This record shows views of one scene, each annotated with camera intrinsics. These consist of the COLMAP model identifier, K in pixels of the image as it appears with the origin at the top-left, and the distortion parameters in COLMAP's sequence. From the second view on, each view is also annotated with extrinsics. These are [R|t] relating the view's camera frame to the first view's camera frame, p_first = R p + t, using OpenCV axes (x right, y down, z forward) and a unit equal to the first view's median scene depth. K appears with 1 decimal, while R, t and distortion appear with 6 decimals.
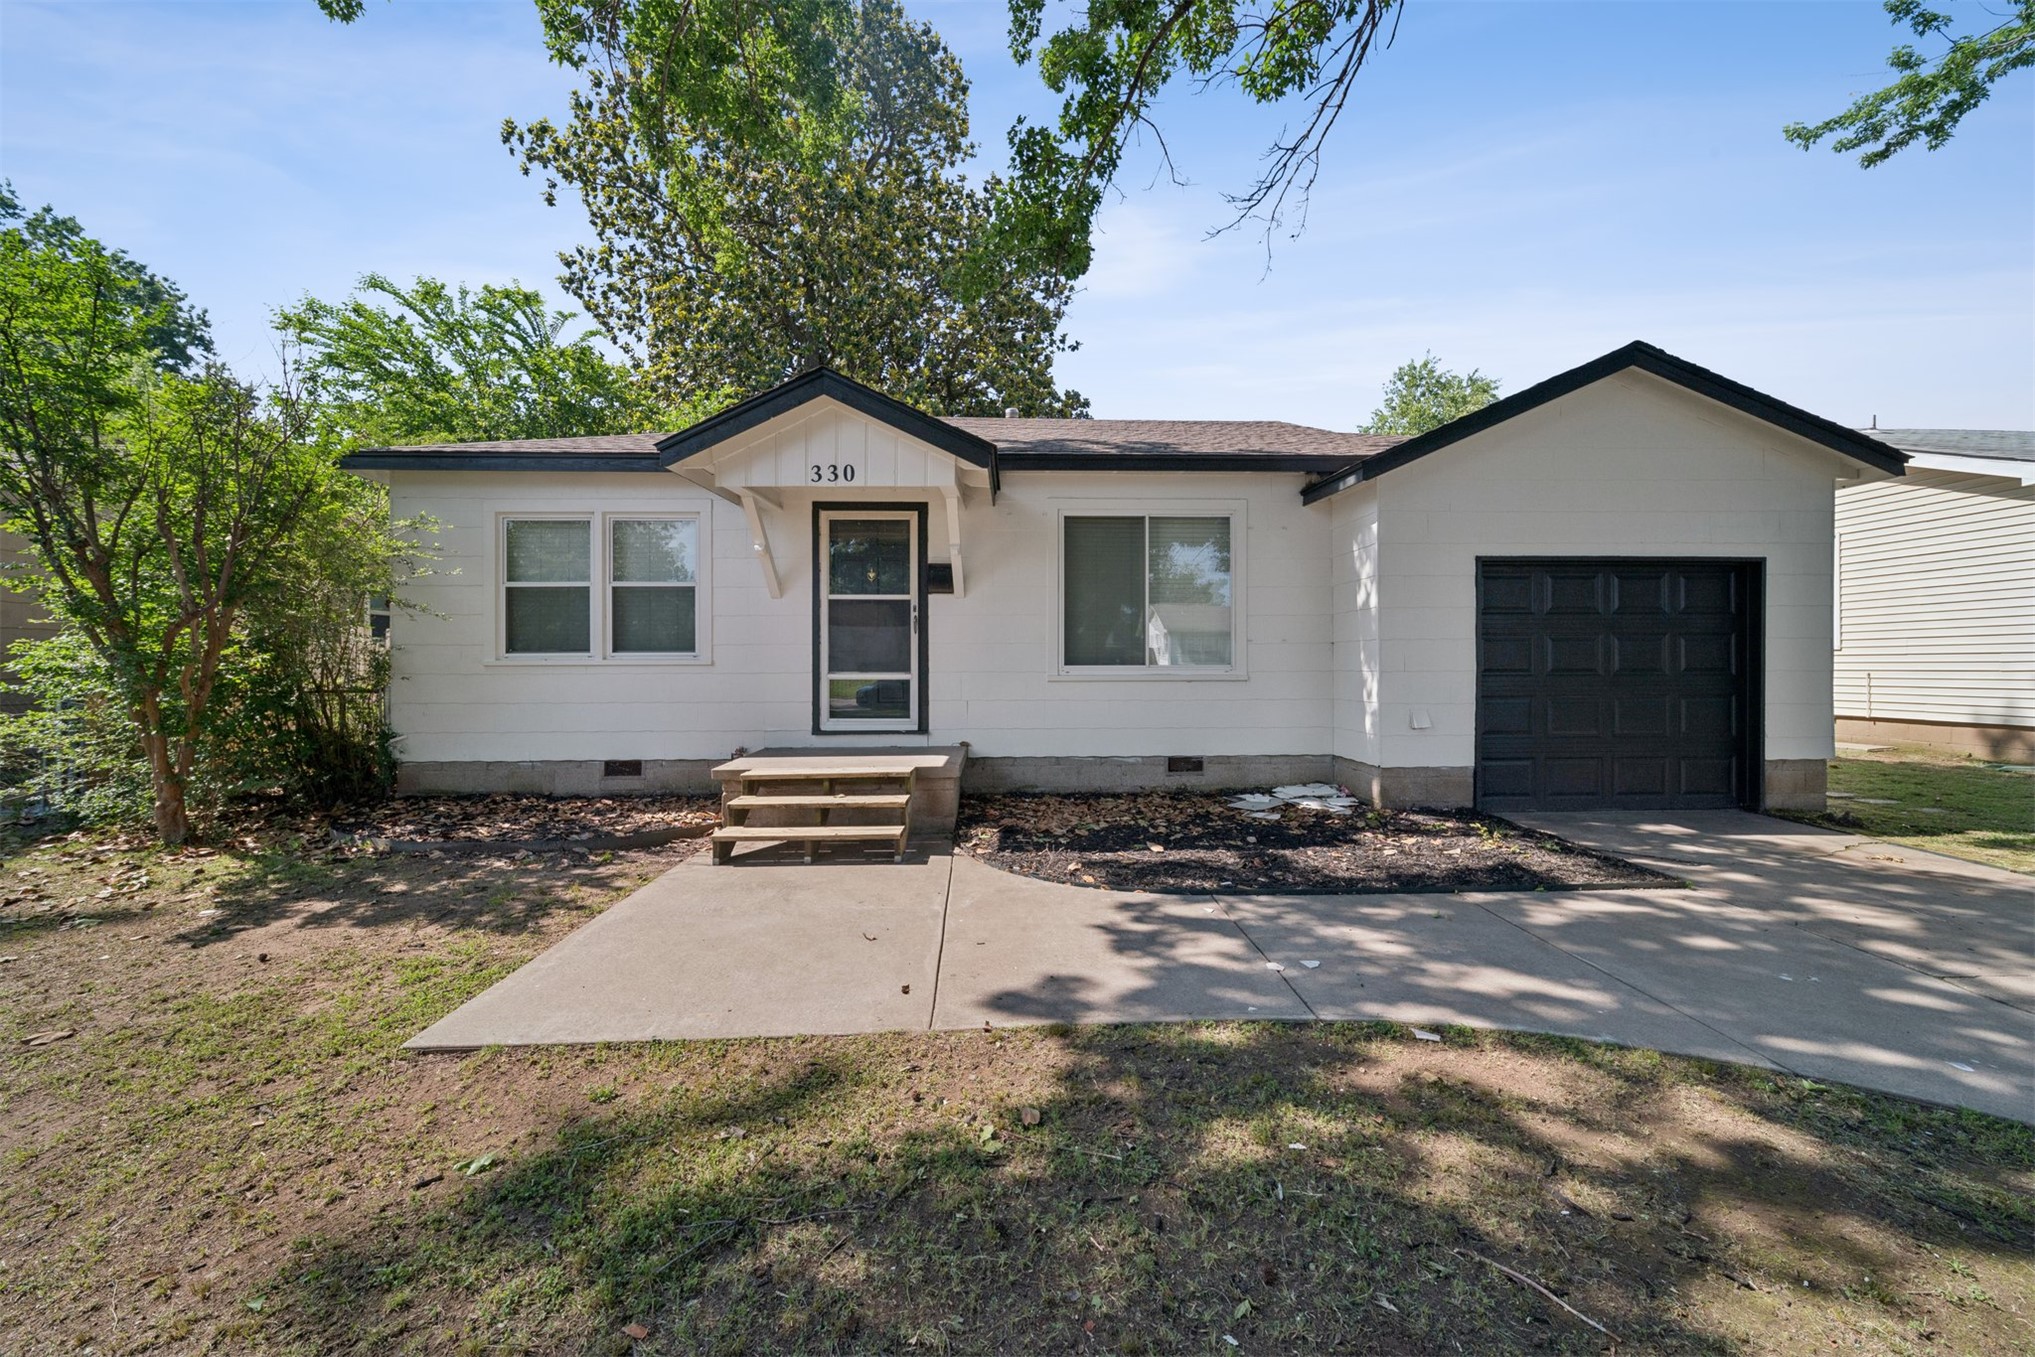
lens RADIAL K [[721.8, 0, 1016.4], [0, 721.8, 669.0], [0, 0, 1]] dist [-0.000860, -0.000037]
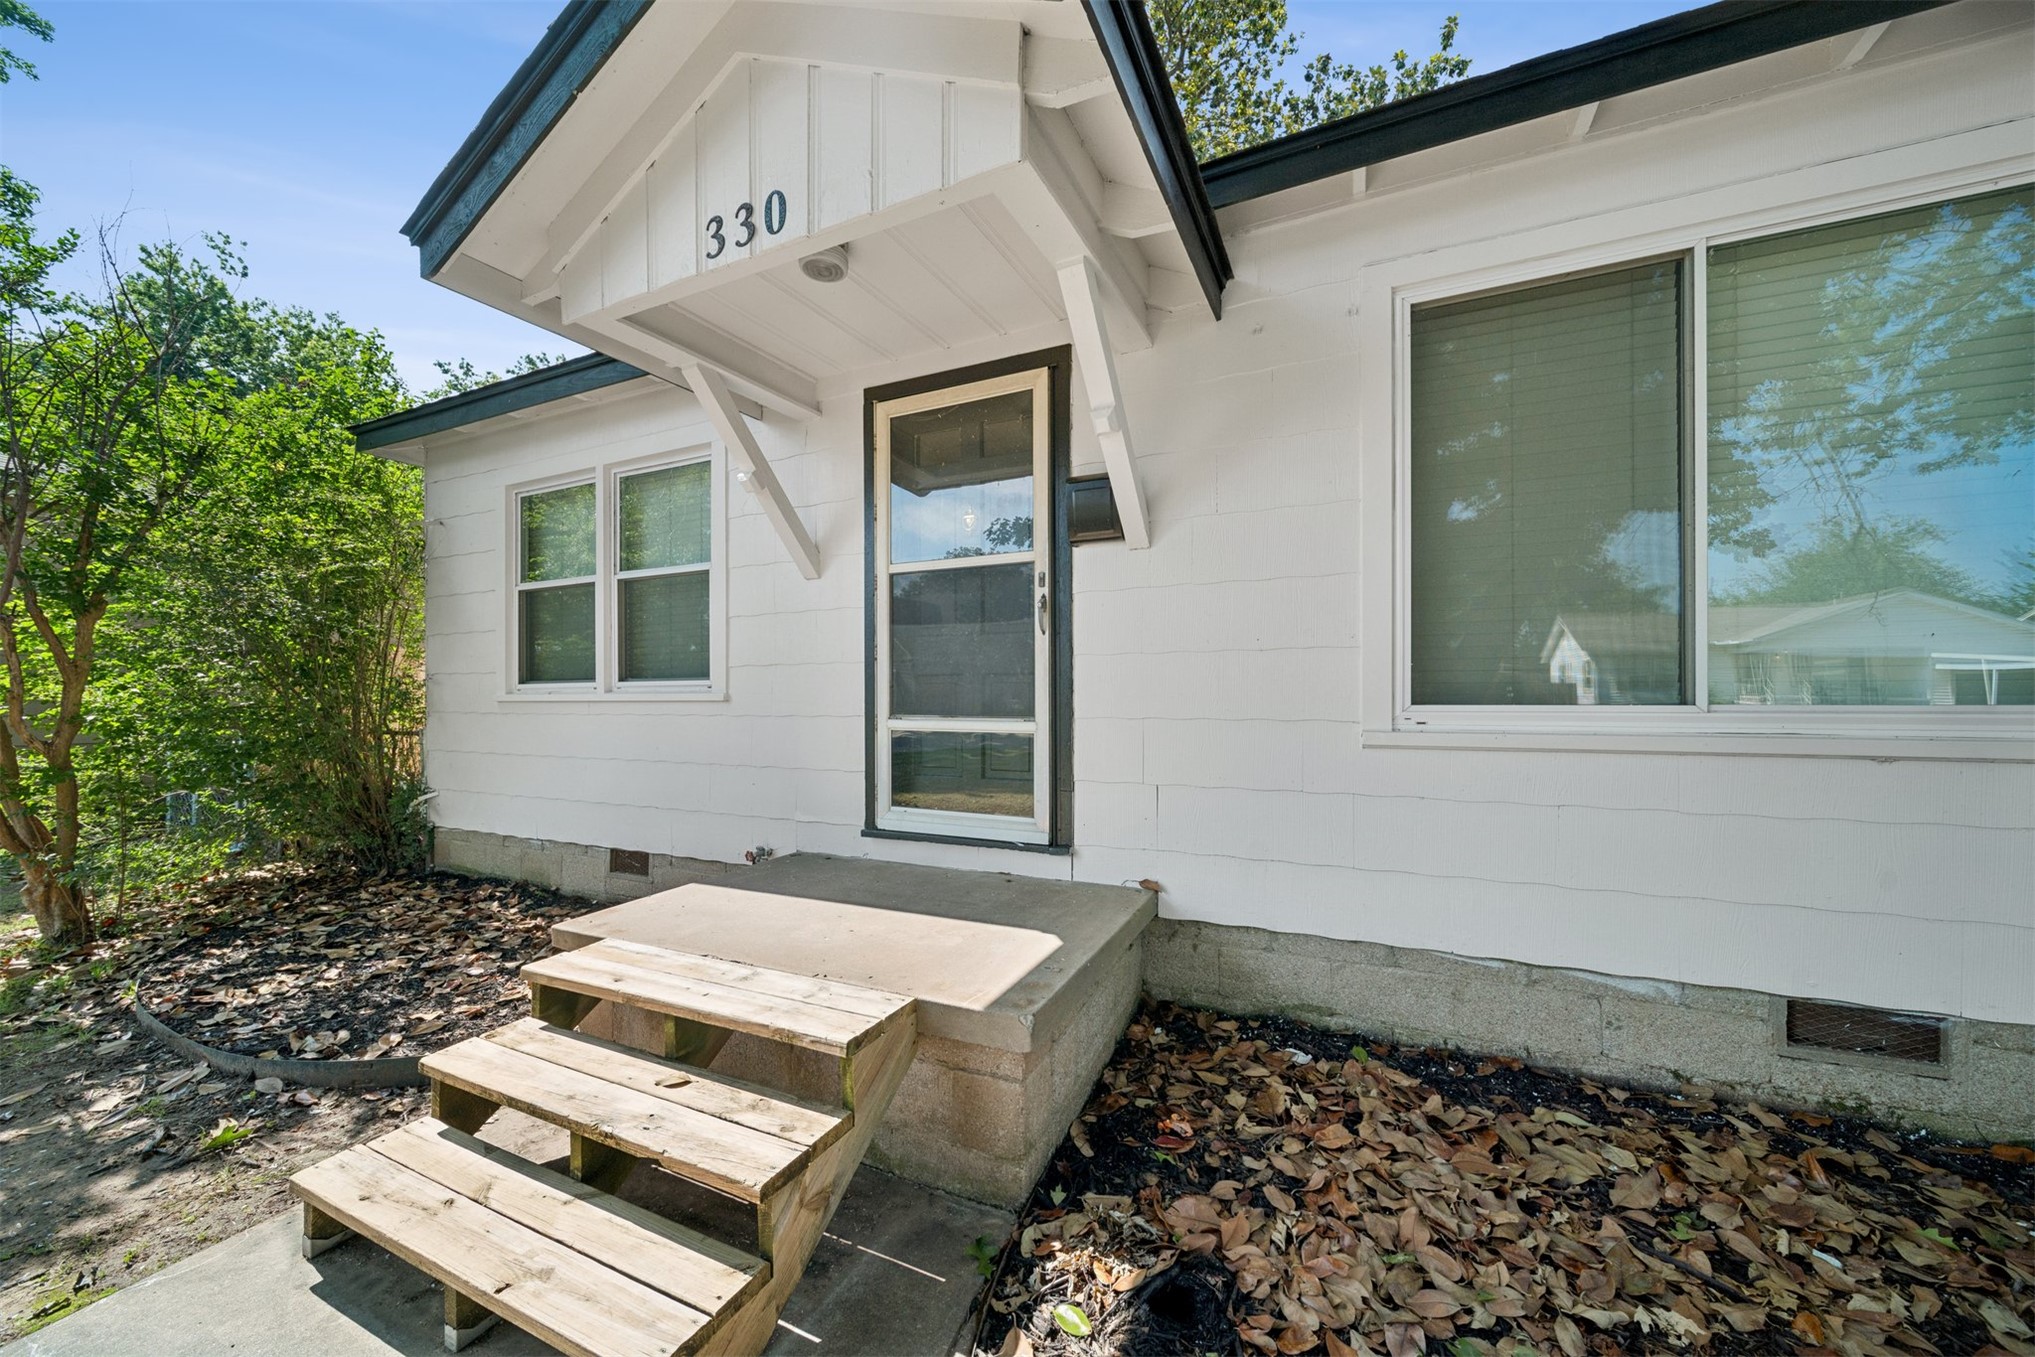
lens RADIAL K [[721.8, 0, 1027.5], [0, 721.8, 695.5], [0, 0, 1]] dist [-0.000860, -0.000037]
pose [[0.903337, -0.002007, -0.428926, 0.047743], [-0.001400, 0.999970, -0.007627, -0.006108], [0.428929, 0.007491, 0.903307, 0.577307]]
